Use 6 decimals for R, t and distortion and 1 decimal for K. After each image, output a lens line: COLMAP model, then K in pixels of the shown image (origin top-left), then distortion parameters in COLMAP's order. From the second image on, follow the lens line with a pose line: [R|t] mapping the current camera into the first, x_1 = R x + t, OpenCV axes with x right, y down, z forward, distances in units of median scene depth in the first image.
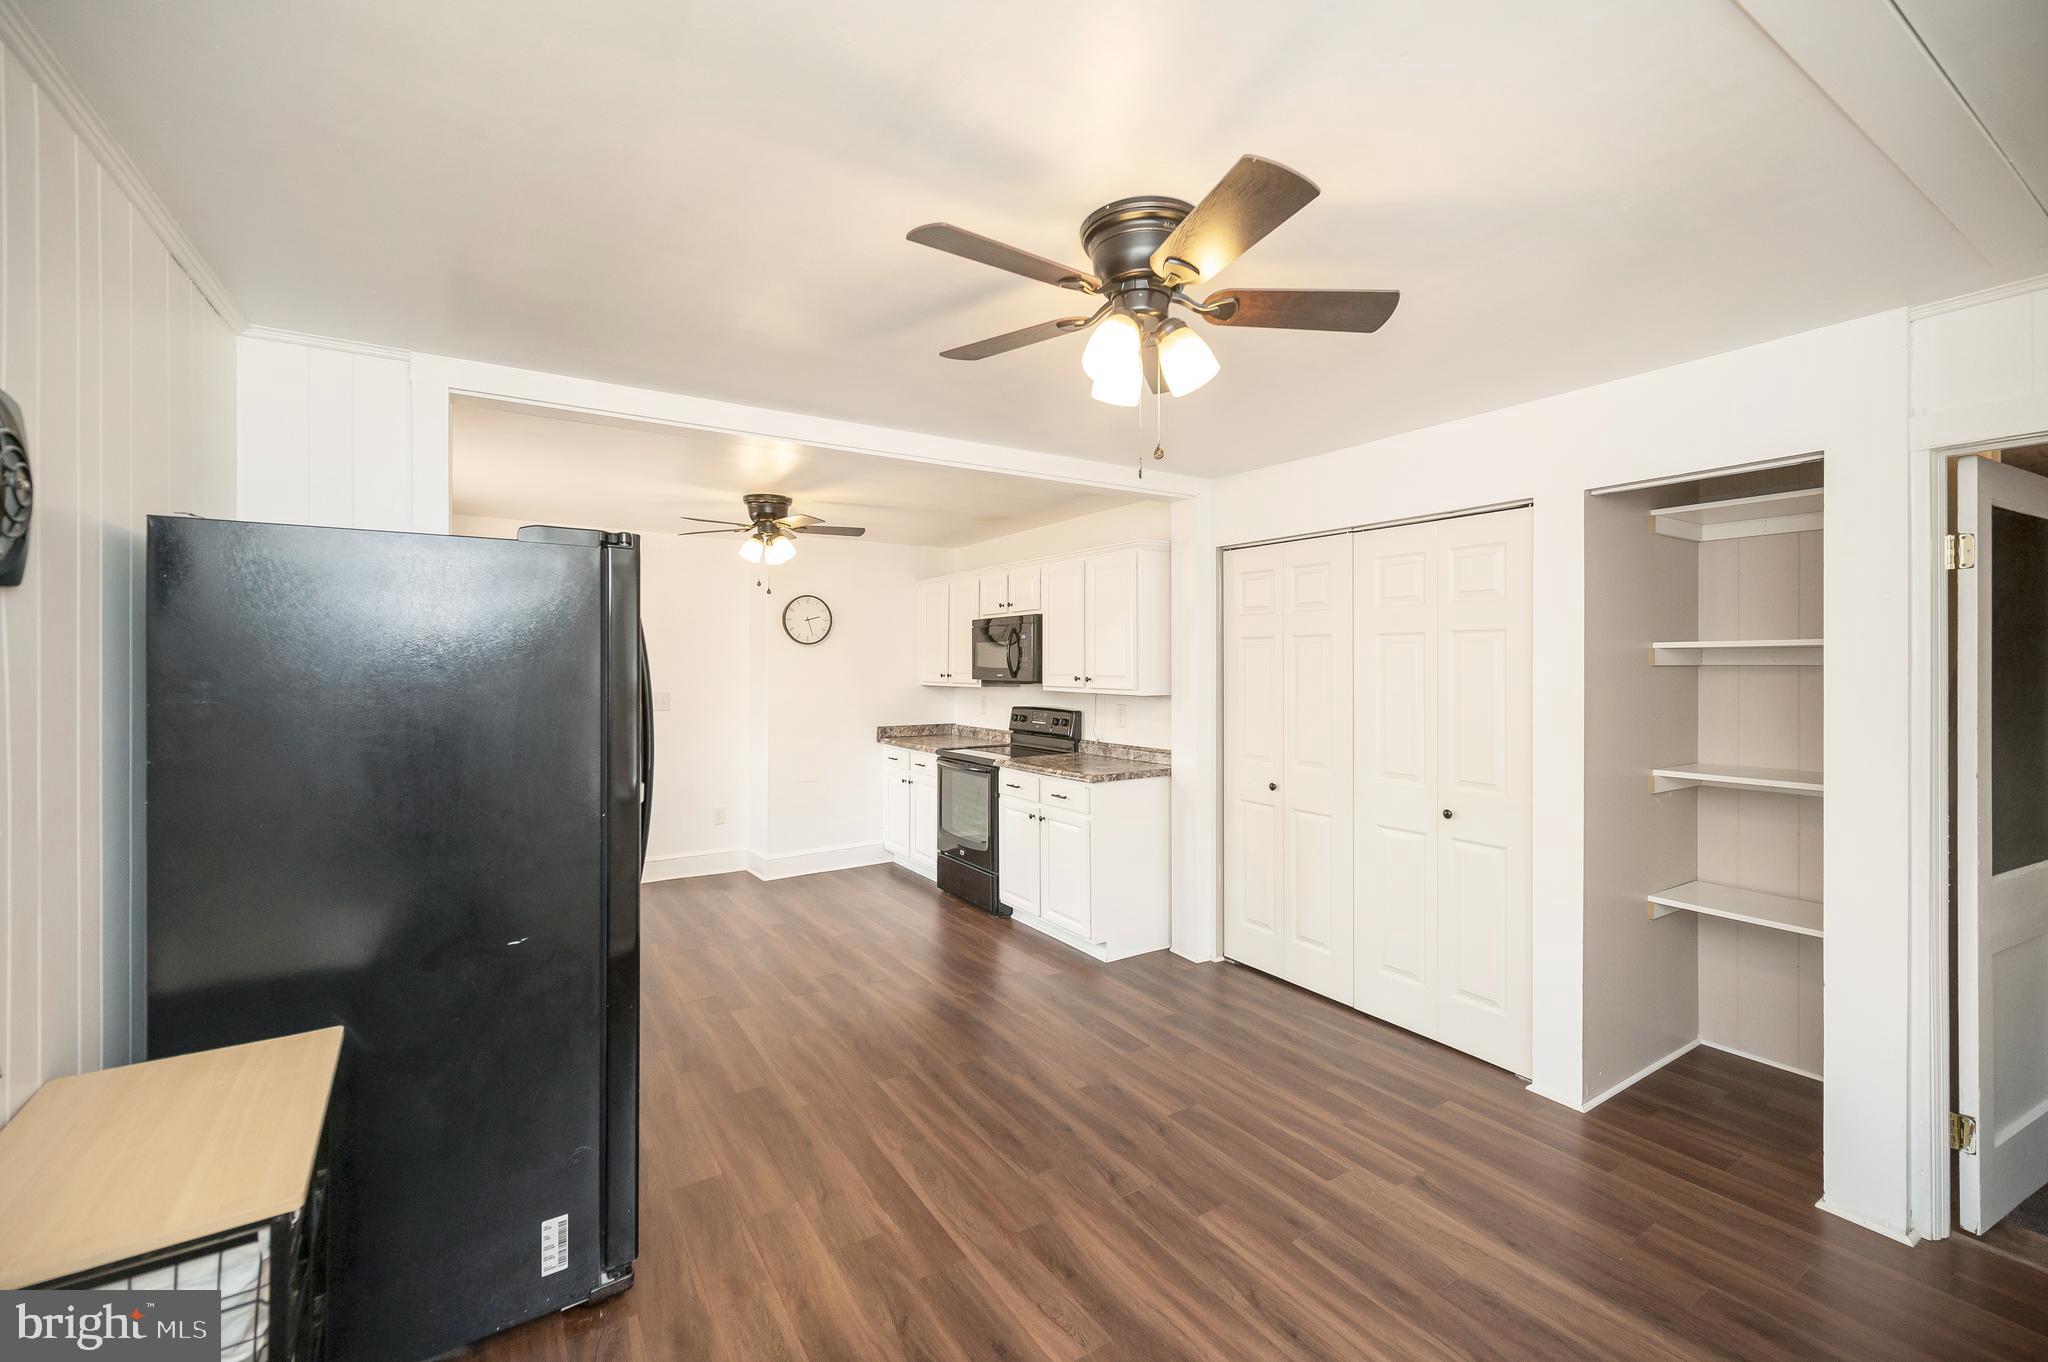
lens RADIAL K [[846.8, 0, 1023.9], [0, 846.8, 666.0], [0, 0, 1]] dist [0.007580, -0.001451]
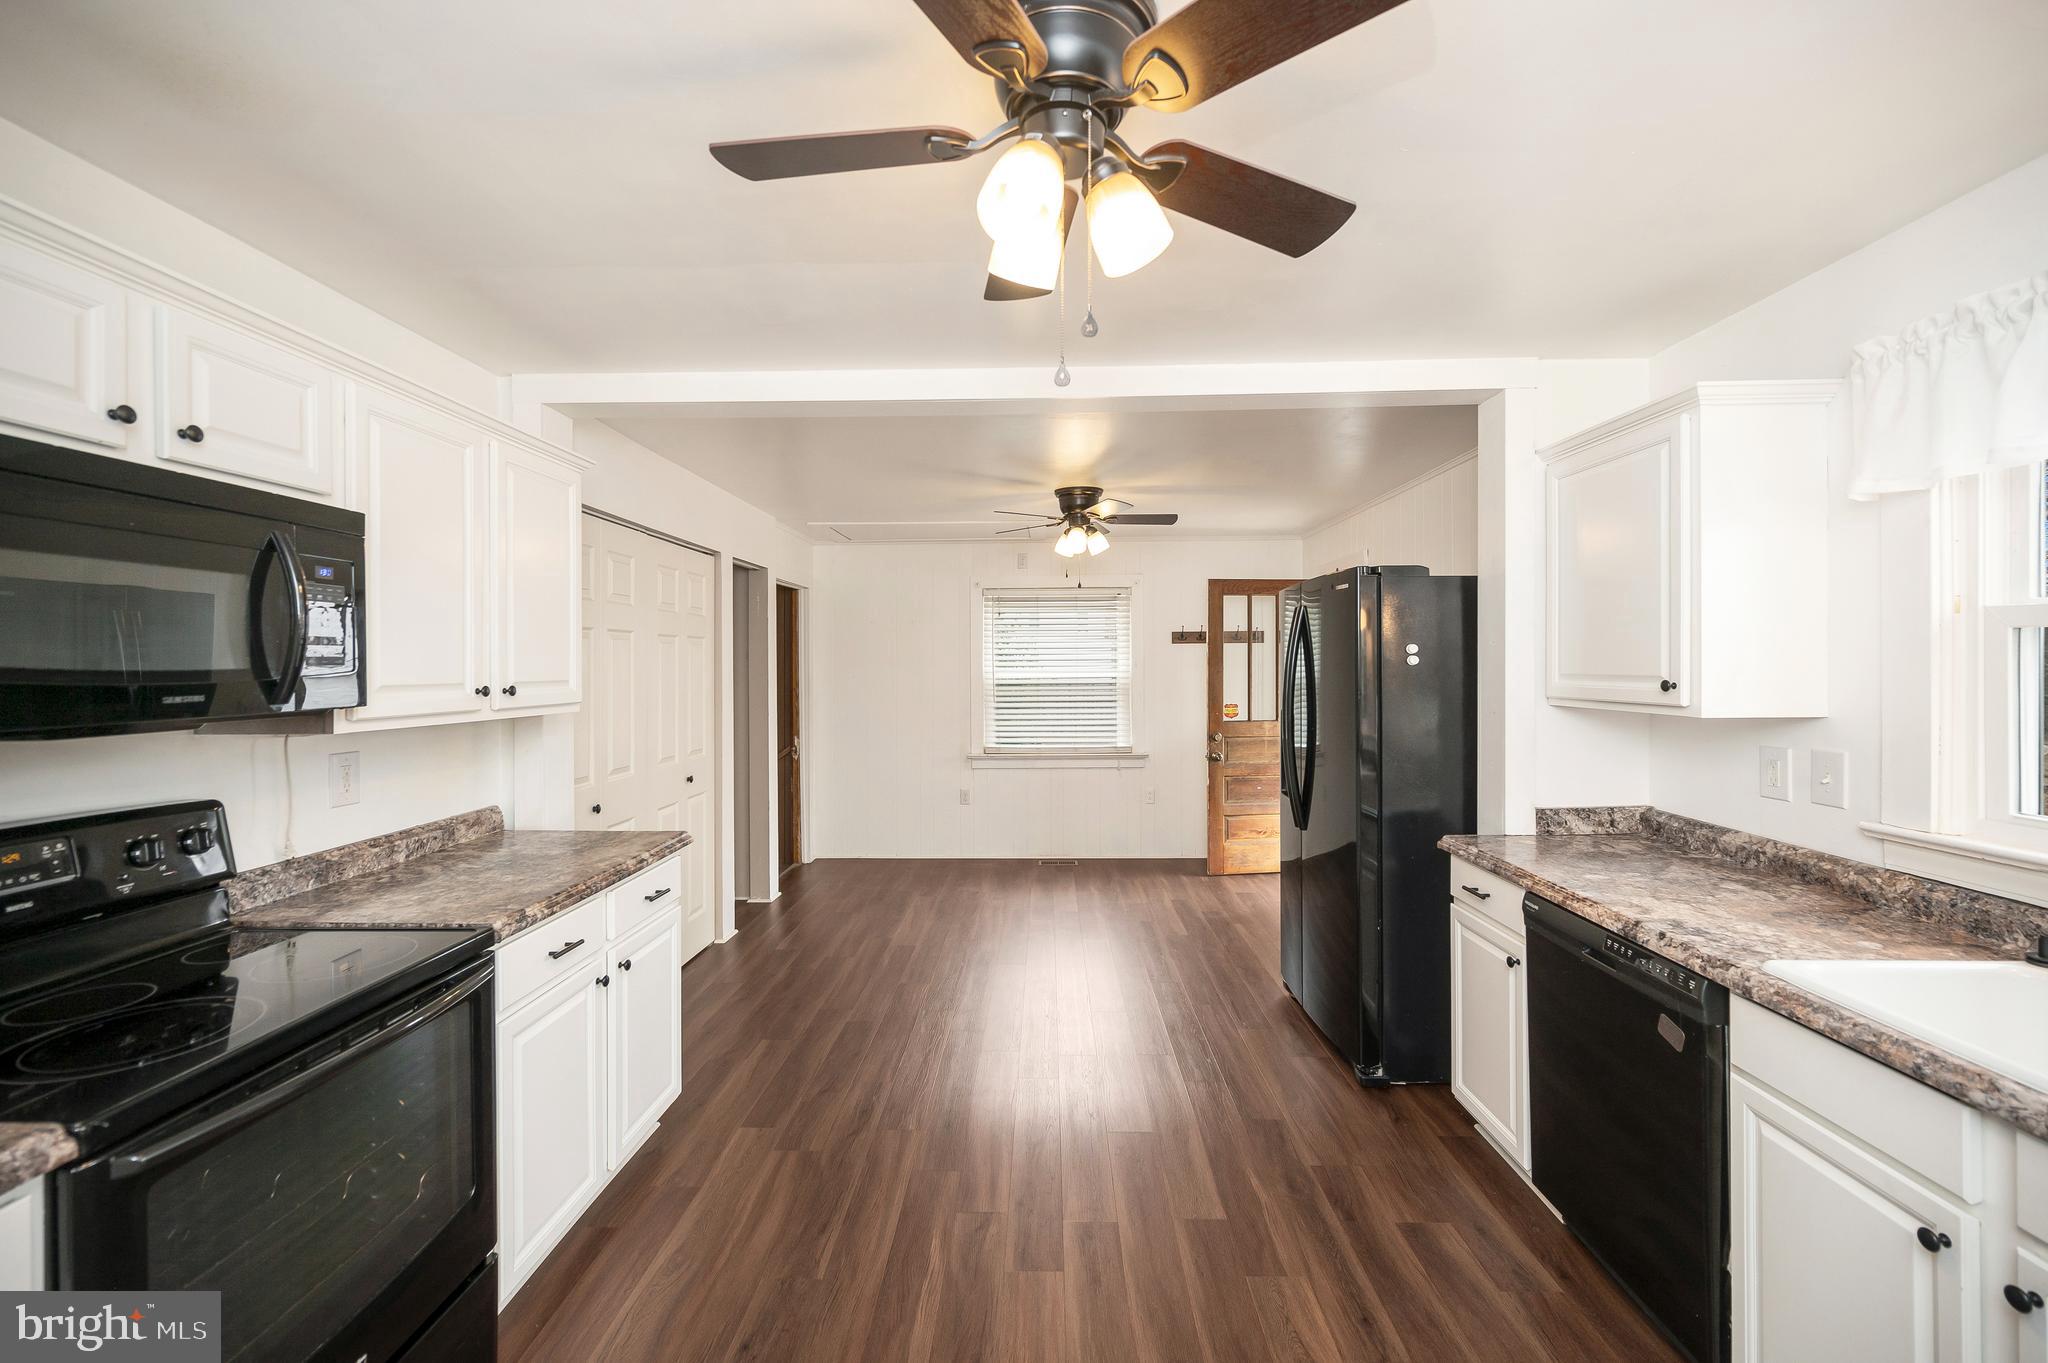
lens RADIAL K [[846.8, 0, 1029.2], [0, 846.8, 666.1], [0, 0, 1]] dist [0.007580, -0.001451]
pose [[-0.835958, 0.002957, 0.548786, -0.387001], [0.004329, 0.999990, 0.001205, 0.001556], [-0.548776, 0.003383, -0.835962, 1.086287]]
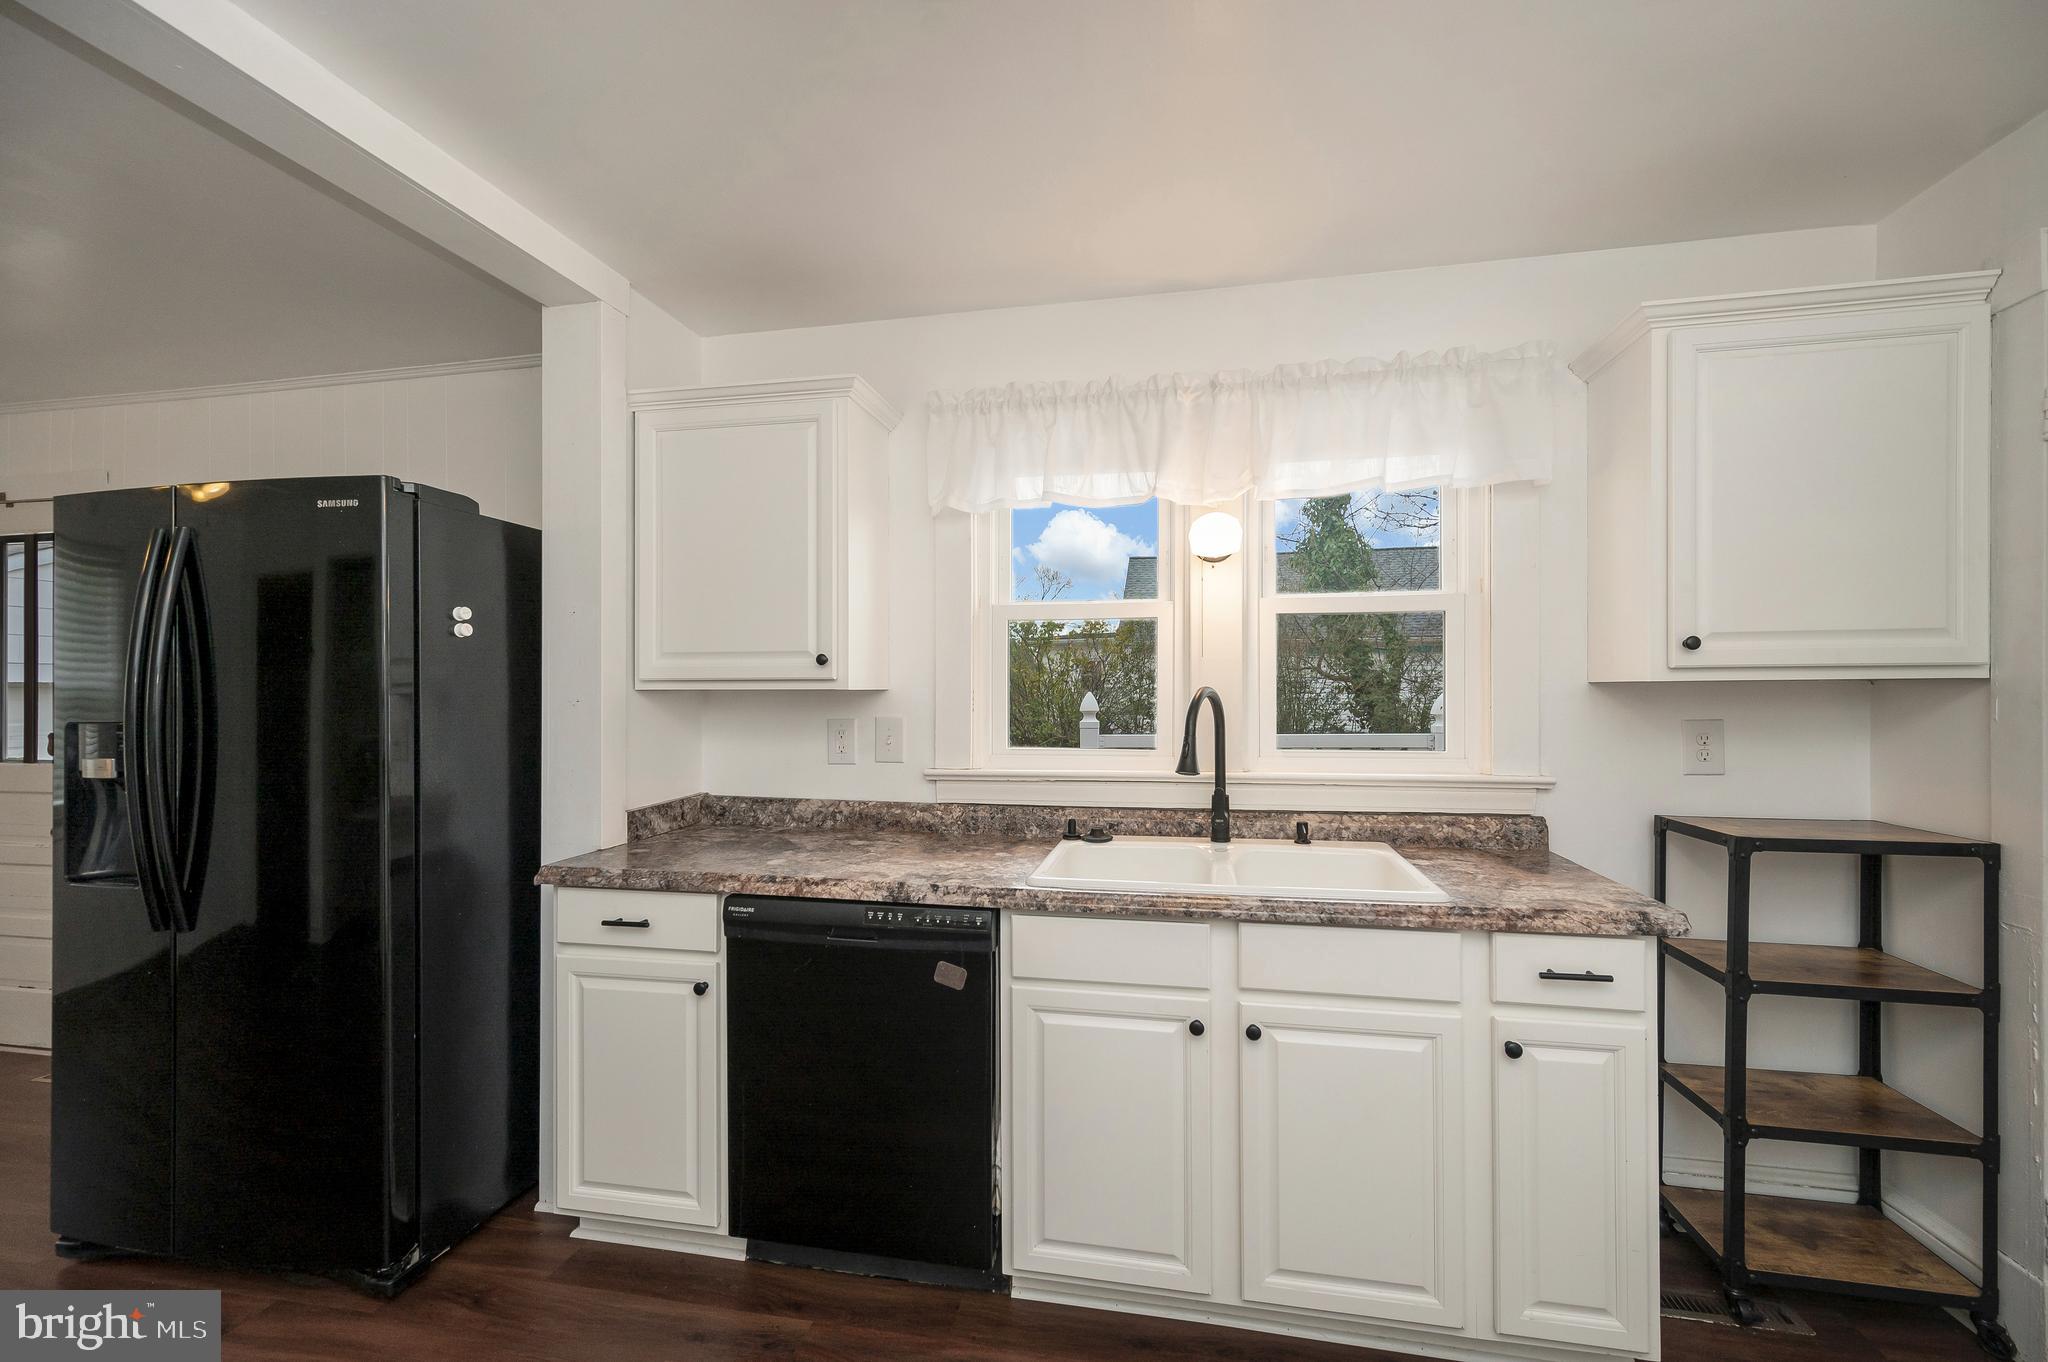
lens RADIAL K [[846.8, 0, 1039.5], [0, 846.8, 688.8], [0, 0, 1]] dist [0.007580, -0.001451]
pose [[-0.682414, 0.002580, -0.730962, -0.192629], [0.004133, 0.999991, -0.000329, 0.027013], [0.730954, -0.003245, -0.682419, 0.943556]]
